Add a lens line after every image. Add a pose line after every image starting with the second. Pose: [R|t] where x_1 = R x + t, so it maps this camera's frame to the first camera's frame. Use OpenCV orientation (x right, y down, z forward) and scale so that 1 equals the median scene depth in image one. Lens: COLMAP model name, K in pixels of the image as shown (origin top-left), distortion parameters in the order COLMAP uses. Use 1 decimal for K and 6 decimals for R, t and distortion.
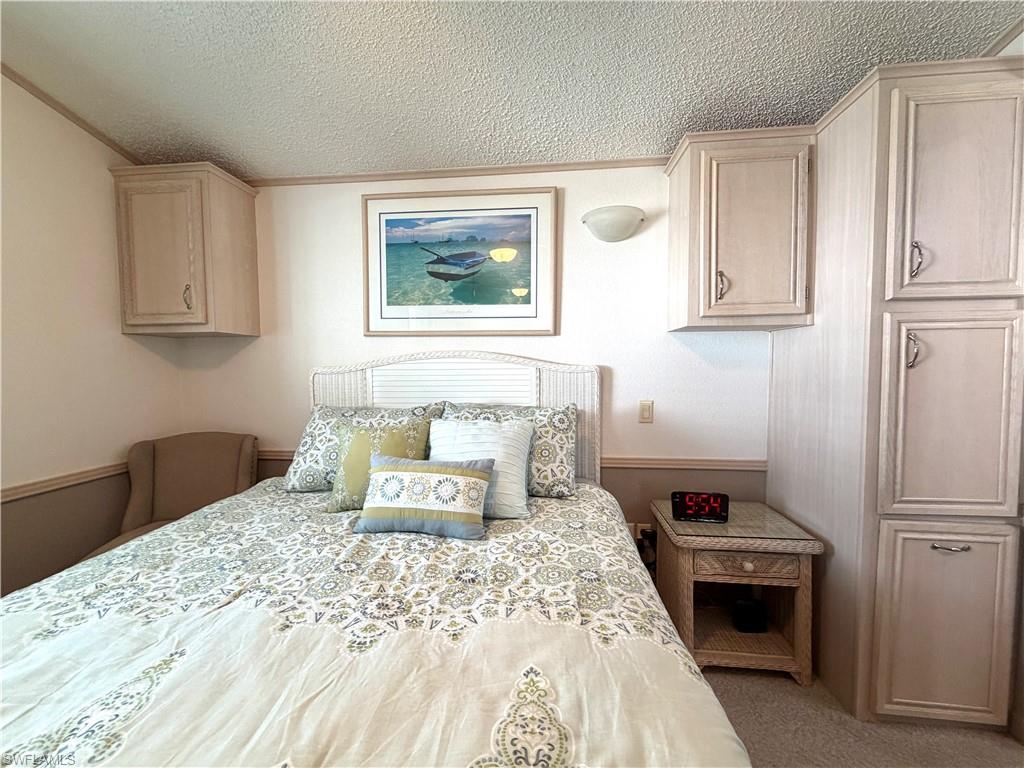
lens RADIAL K [[406.2, 0, 507.9], [0, 406.2, 386.3], [0, 0, 1]] dist [-0.000206, -0.000060]
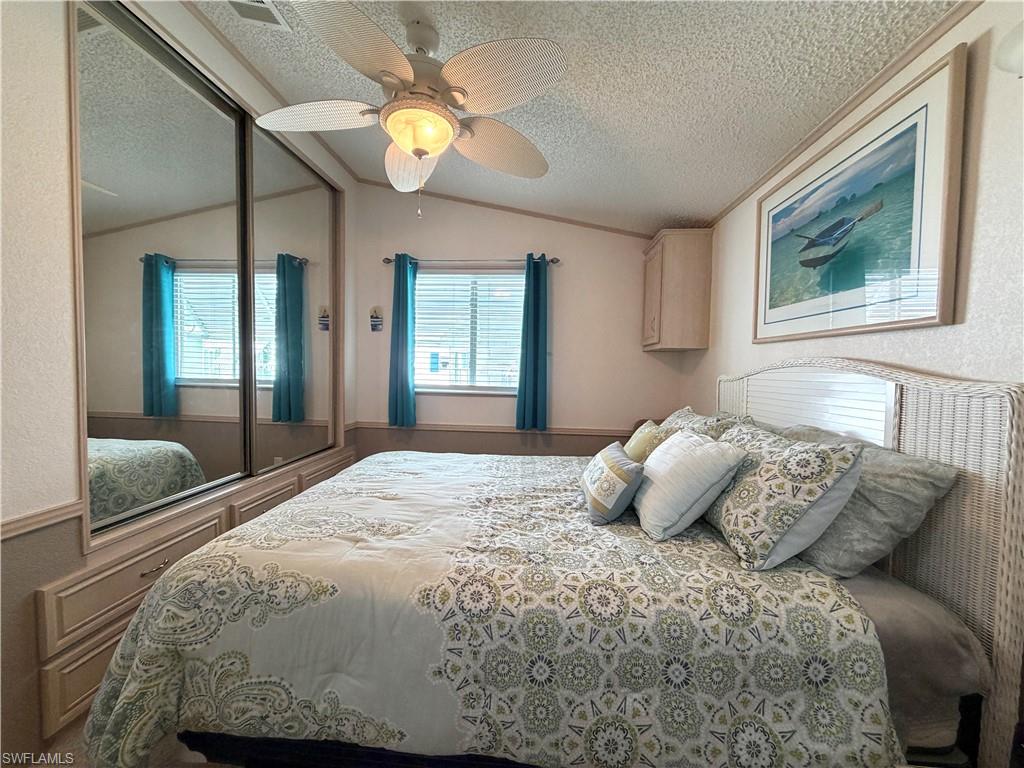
lens RADIAL K [[406.2, 0, 510.4], [0, 406.2, 386.1], [0, 0, 1]] dist [-0.000206, -0.000060]
pose [[0.028491, 0.049345, -0.998375, 0.648724], [-0.069378, 0.996470, 0.047271, -0.030854], [0.997184, 0.067919, 0.031814, 0.425014]]
